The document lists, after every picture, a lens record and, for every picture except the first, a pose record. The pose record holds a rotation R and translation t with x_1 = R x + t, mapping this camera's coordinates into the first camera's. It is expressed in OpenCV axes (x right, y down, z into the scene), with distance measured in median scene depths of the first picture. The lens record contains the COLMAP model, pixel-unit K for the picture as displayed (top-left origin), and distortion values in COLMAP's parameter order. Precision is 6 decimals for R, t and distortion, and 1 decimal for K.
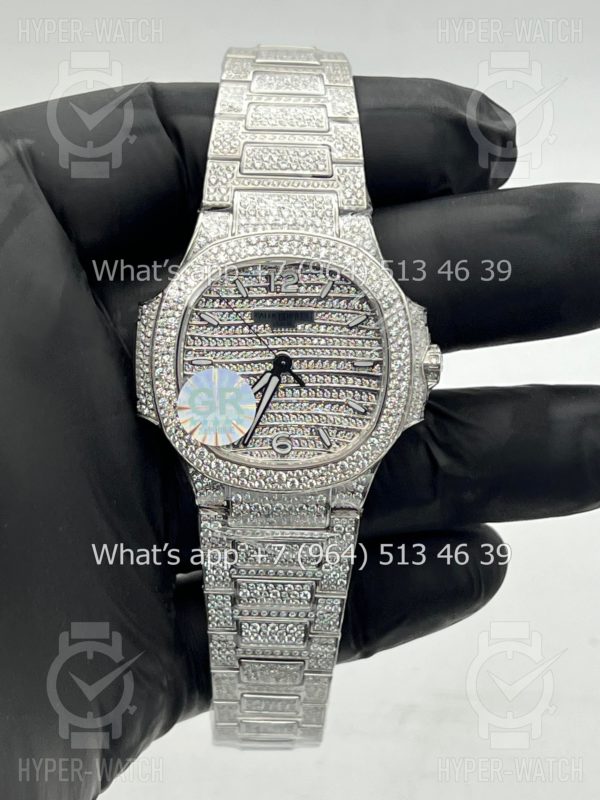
lens RADIAL K [[1894.3, 0, 298.6], [0, 1894.3, 427.7], [0, 0, 1]] dist [0.177123, -0.091491]
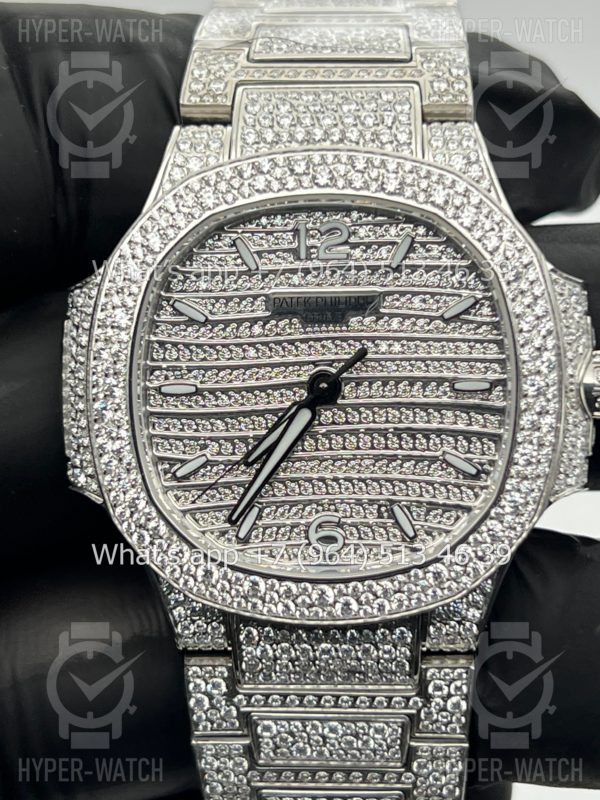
lens RADIAL K [[1894.3, 0, 298.6], [0, 1894.3, 427.7], [0, 0, 1]] dist [0.177123, -0.091491]
pose [[0.994847, -0.023032, -0.098739, 0.038337], [0.015314, 0.996818, -0.078228, 0.020586], [0.100226, 0.076313, 0.992034, 0.453020]]
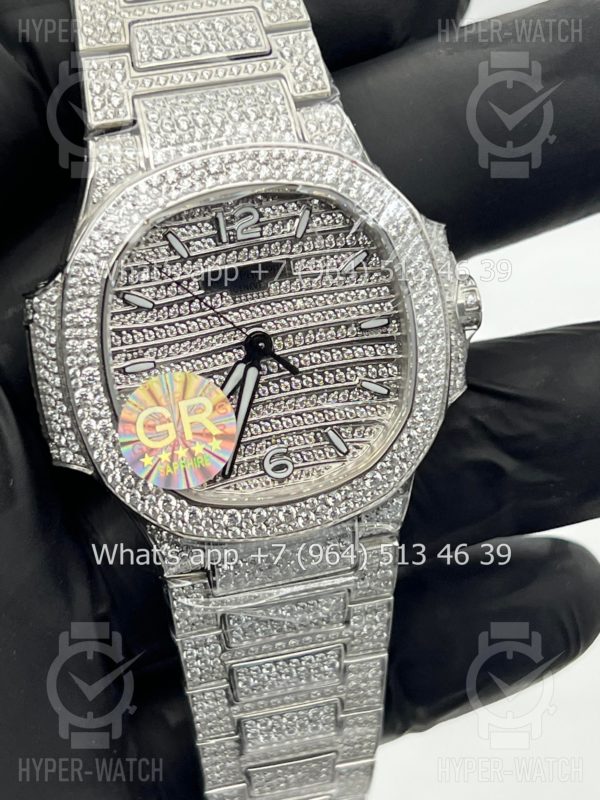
lens RADIAL K [[1894.3, 0, 298.6], [0, 1894.3, 427.7], [0, 0, 1]] dist [0.177123, -0.091491]
pose [[0.966634, -0.195241, 0.165832, -0.110580], [0.183881, 0.979568, 0.081449, -0.057289], [-0.178346, -0.048238, 0.982785, 0.343023]]
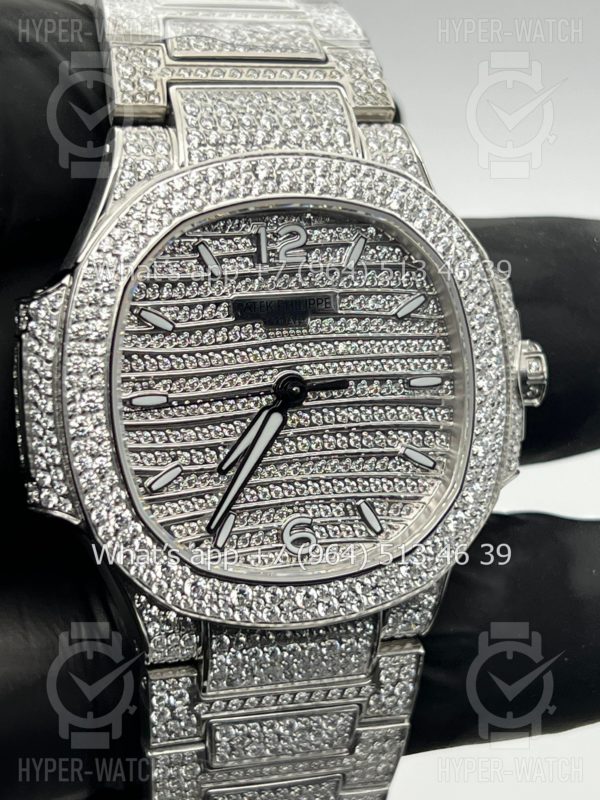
lens RADIAL K [[1894.3, 0, 298.6], [0, 1894.3, 427.7], [0, 0, 1]] dist [0.177123, -0.091491]
pose [[0.957133, -0.081625, 0.277910, -0.160905], [0.090699, 0.995679, -0.019928, -0.012134], [-0.275082, 0.044280, 0.960400, 0.467914]]
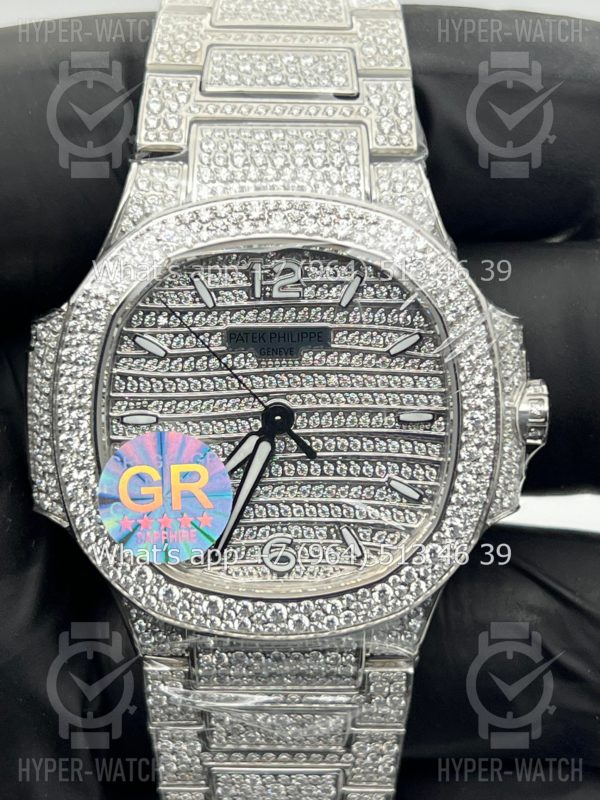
lens RADIAL K [[1894.3, 0, 298.6], [0, 1894.3, 427.7], [0, 0, 1]] dist [0.177123, -0.091491]
pose [[0.999379, -0.015824, -0.031488, 0.016472], [0.016982, 0.999177, 0.036843, -0.052694], [0.030879, -0.037354, 0.998825, 0.414436]]
